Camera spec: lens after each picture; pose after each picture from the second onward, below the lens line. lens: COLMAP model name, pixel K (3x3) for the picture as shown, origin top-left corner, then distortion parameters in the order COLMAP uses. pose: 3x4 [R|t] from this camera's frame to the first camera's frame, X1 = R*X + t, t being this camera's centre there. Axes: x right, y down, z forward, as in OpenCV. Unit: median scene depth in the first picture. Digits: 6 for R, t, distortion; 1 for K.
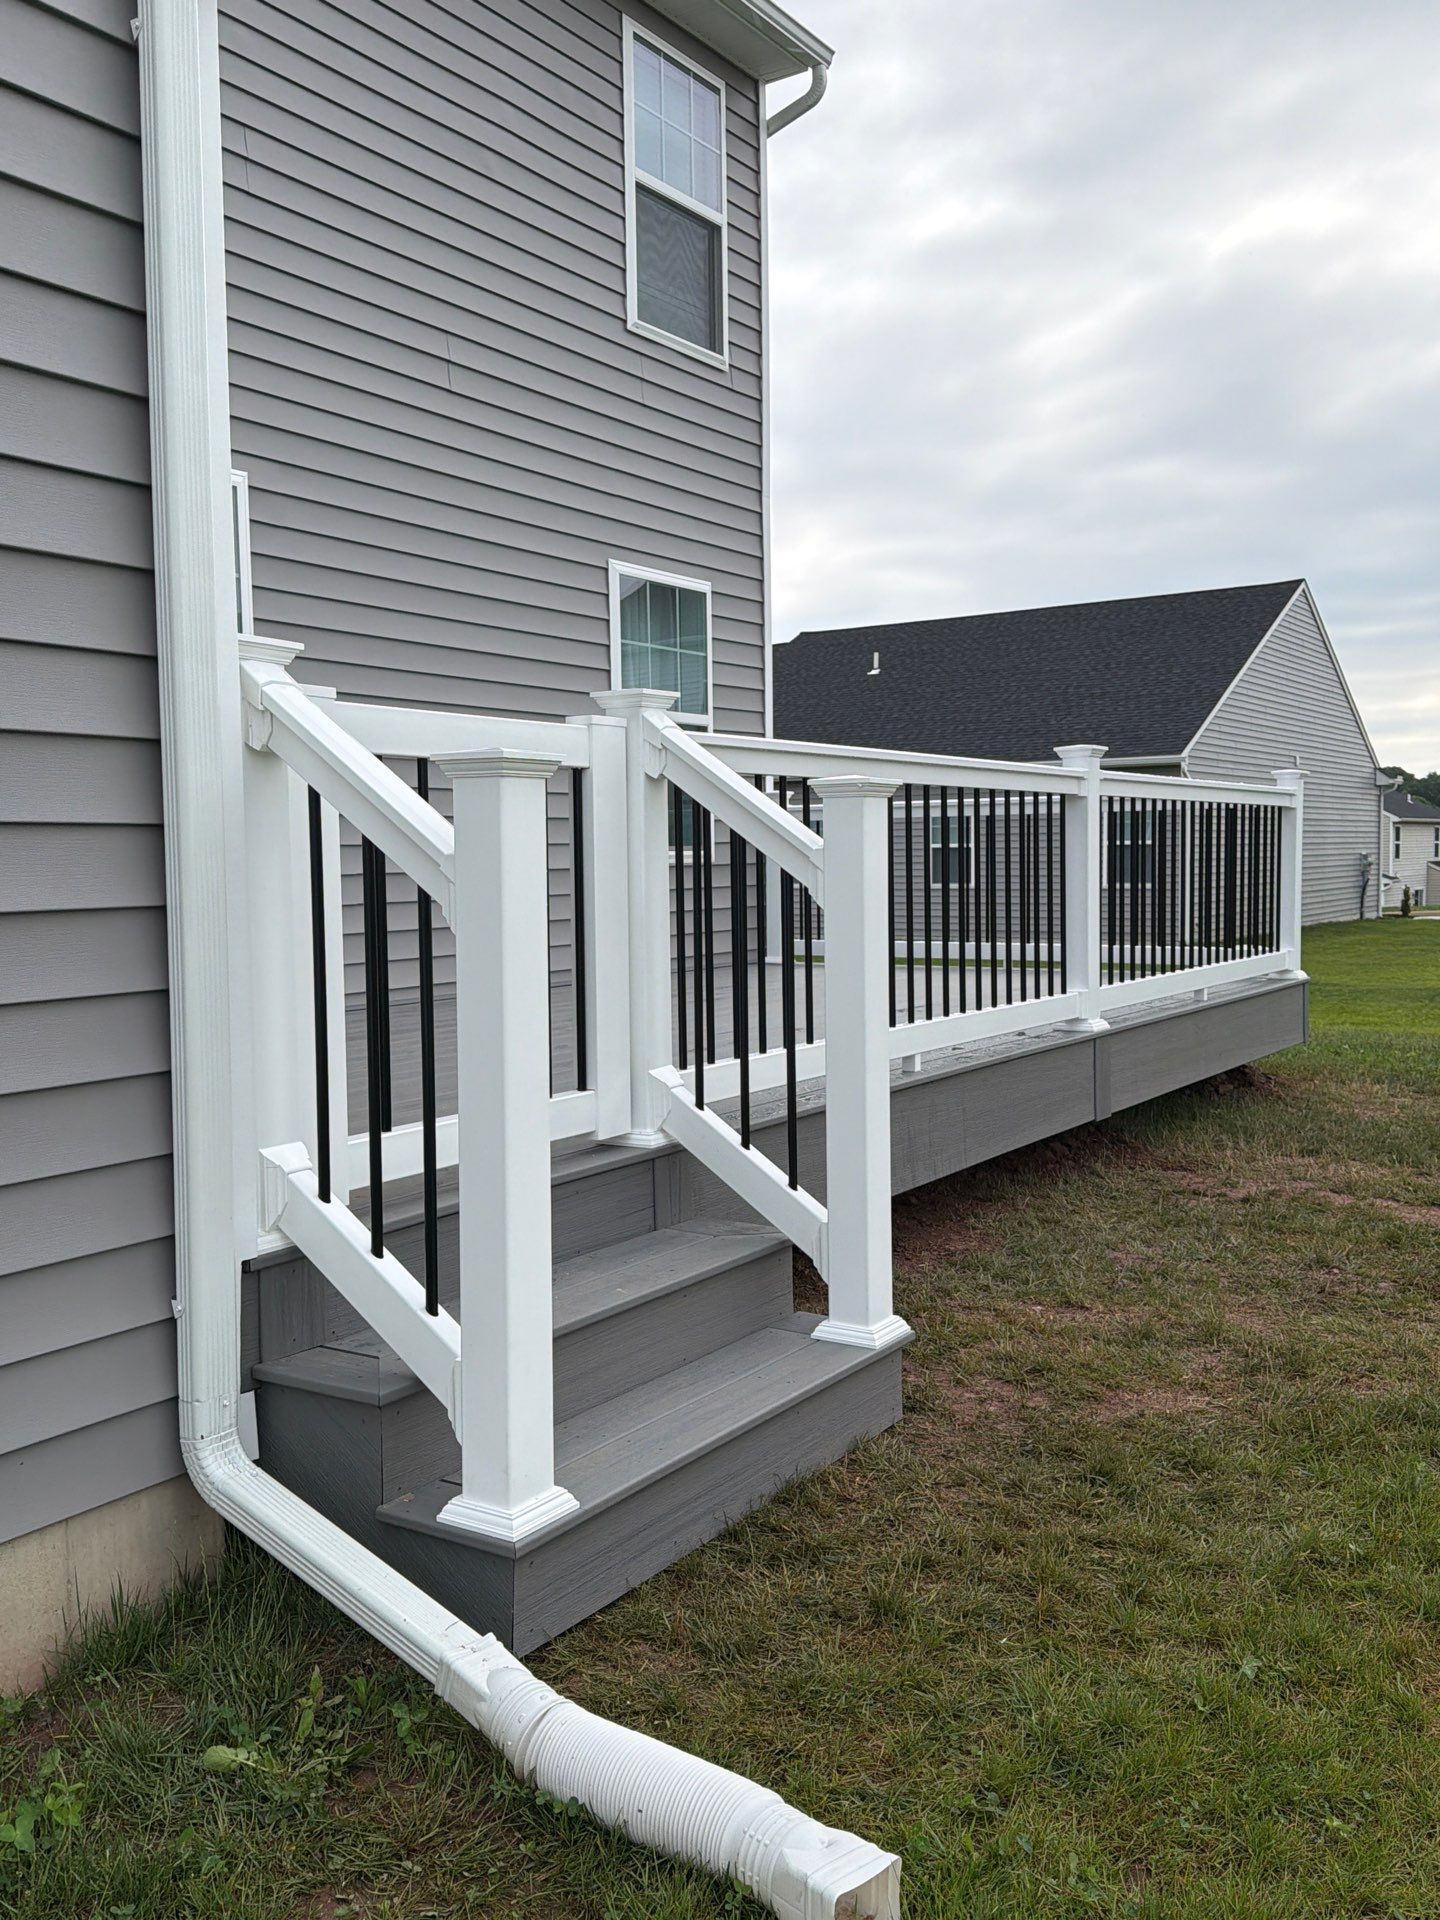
lens RADIAL K [[1667.5, 0, 717.0], [0, 1667.5, 975.1], [0, 0, 1]] dist [0.071341, -0.090262]
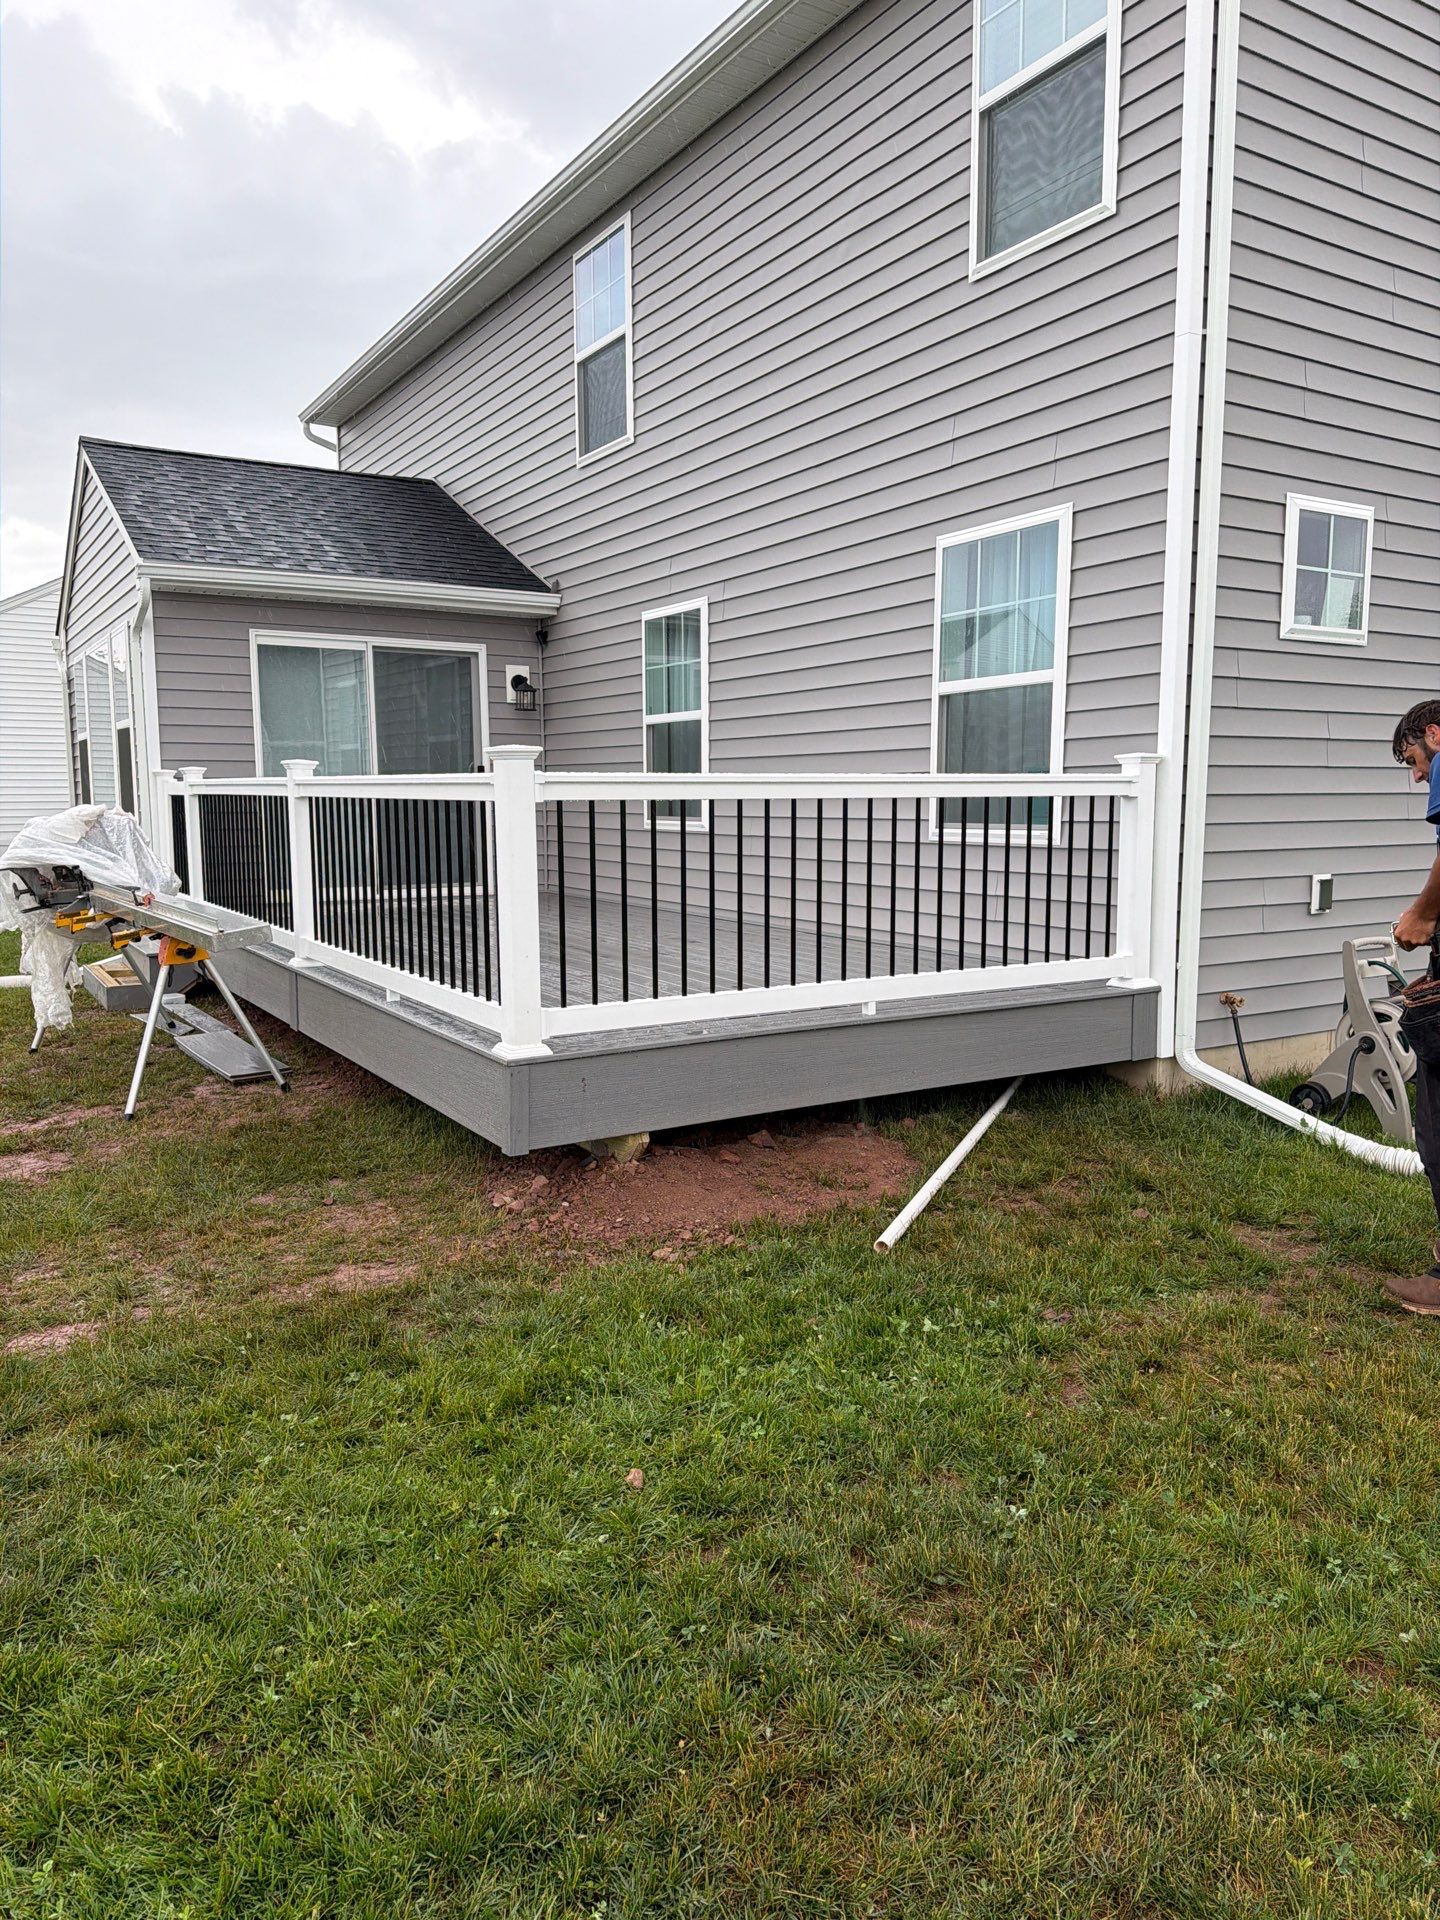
lens RADIAL K [[1353.6, 0, 729.4], [0, 1353.6, 958.9], [0, 0, 1]] dist [0.040565, -0.030770]
pose [[-0.420058, 0.137258, -0.897057, 1.841429], [-0.044921, 0.984139, 0.171617, -0.316746], [0.906385, 0.112386, -0.407230, 2.996120]]
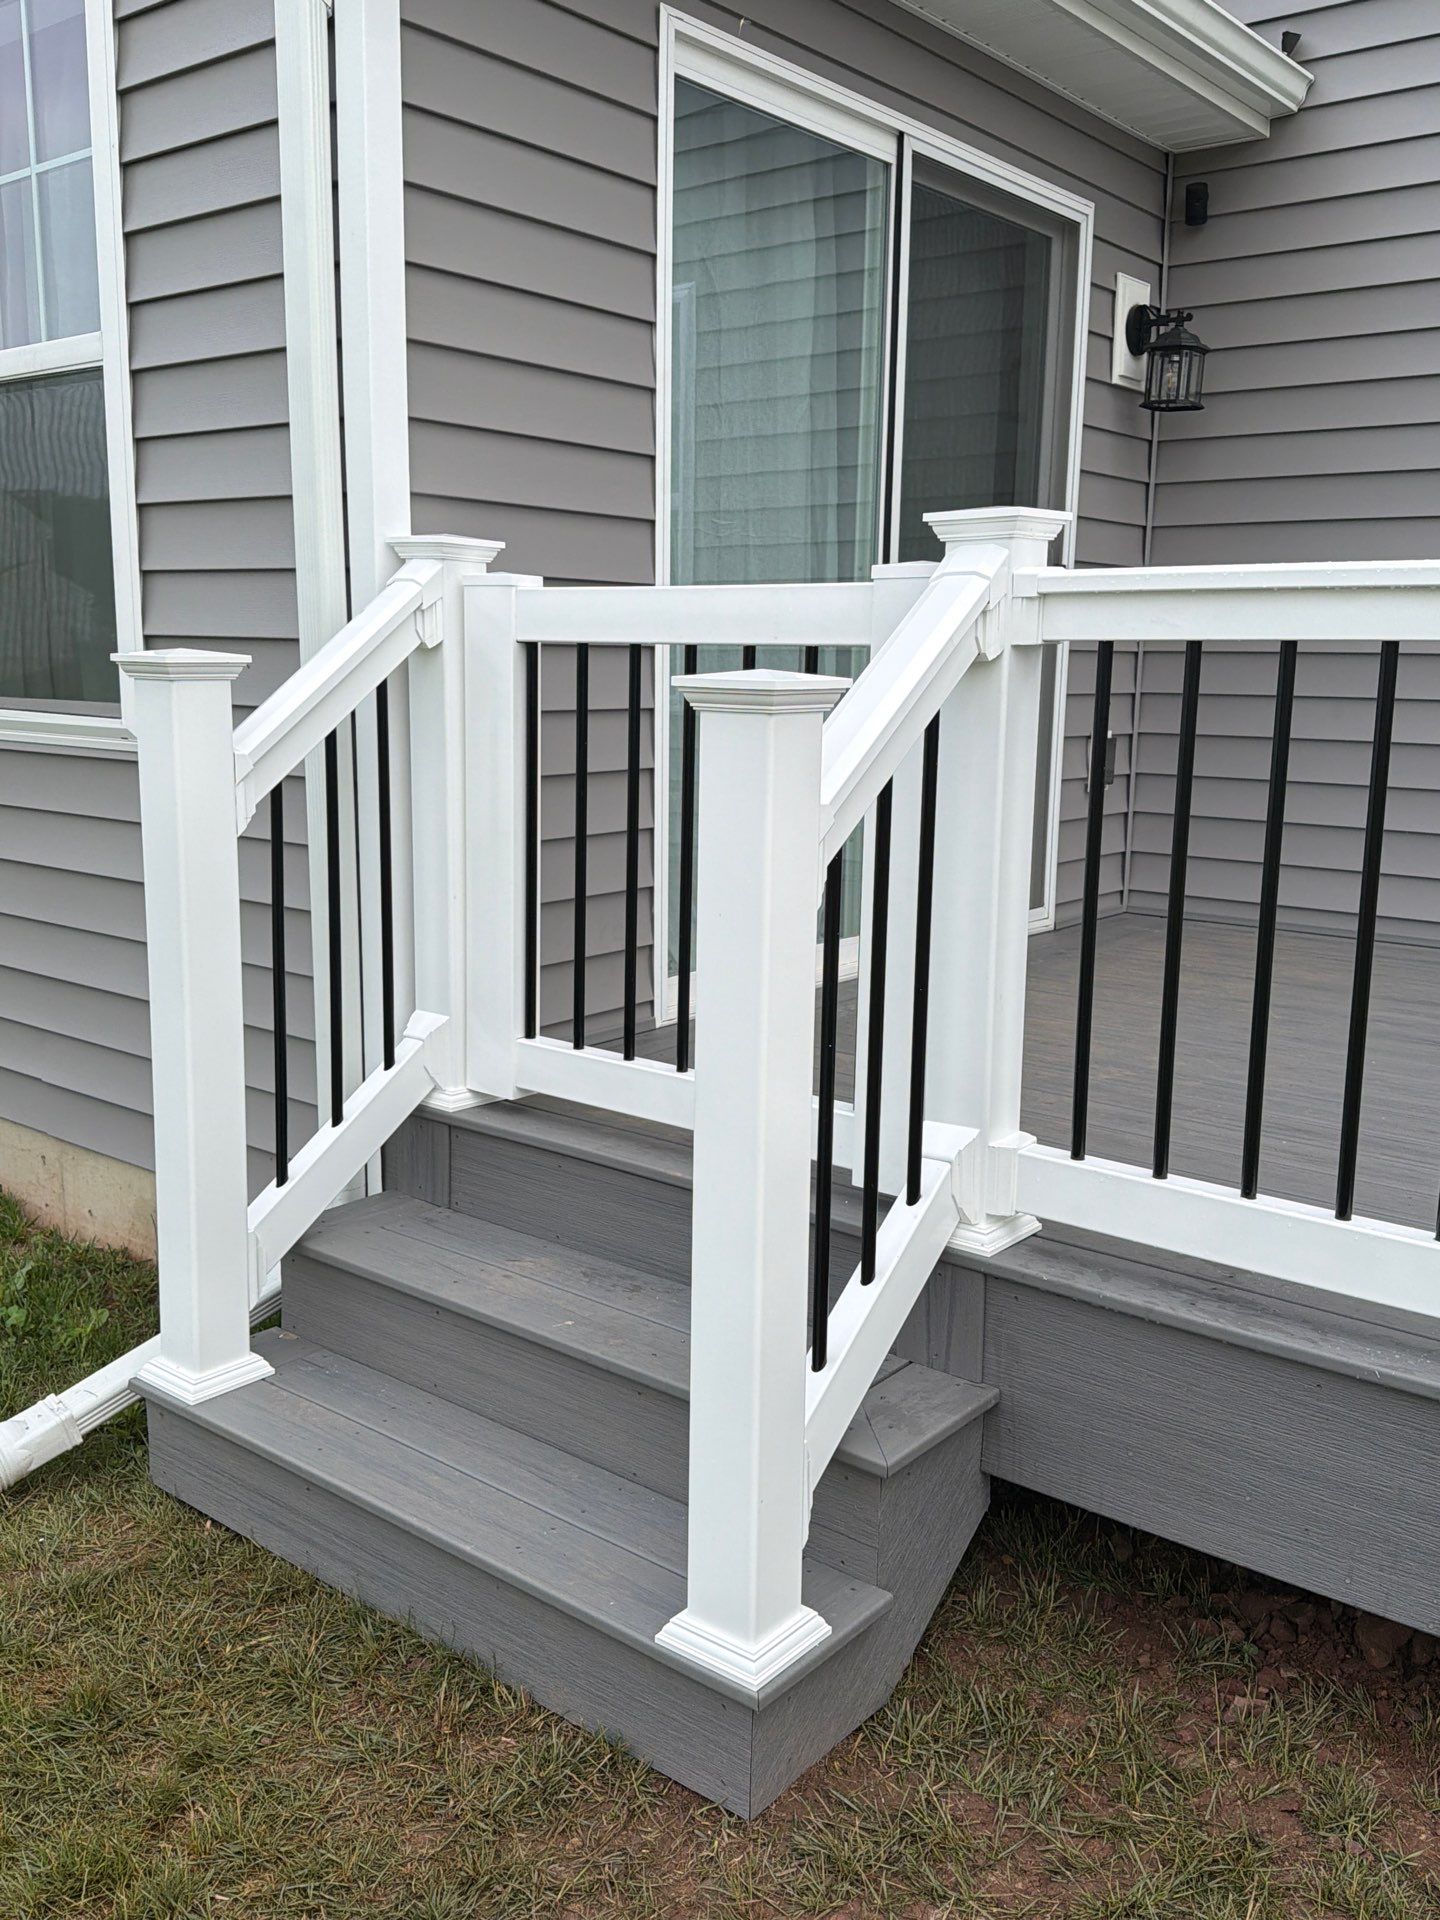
lens RADIAL K [[1667.5, 0, 676.0], [0, 1667.5, 970.8], [0, 0, 1]] dist [0.071341, -0.090262]
pose [[-0.113782, 0.212056, -0.970611, 0.621777], [-0.075603, 0.972275, 0.221282, -0.149437], [0.990625, 0.098559, -0.094595, 0.987049]]
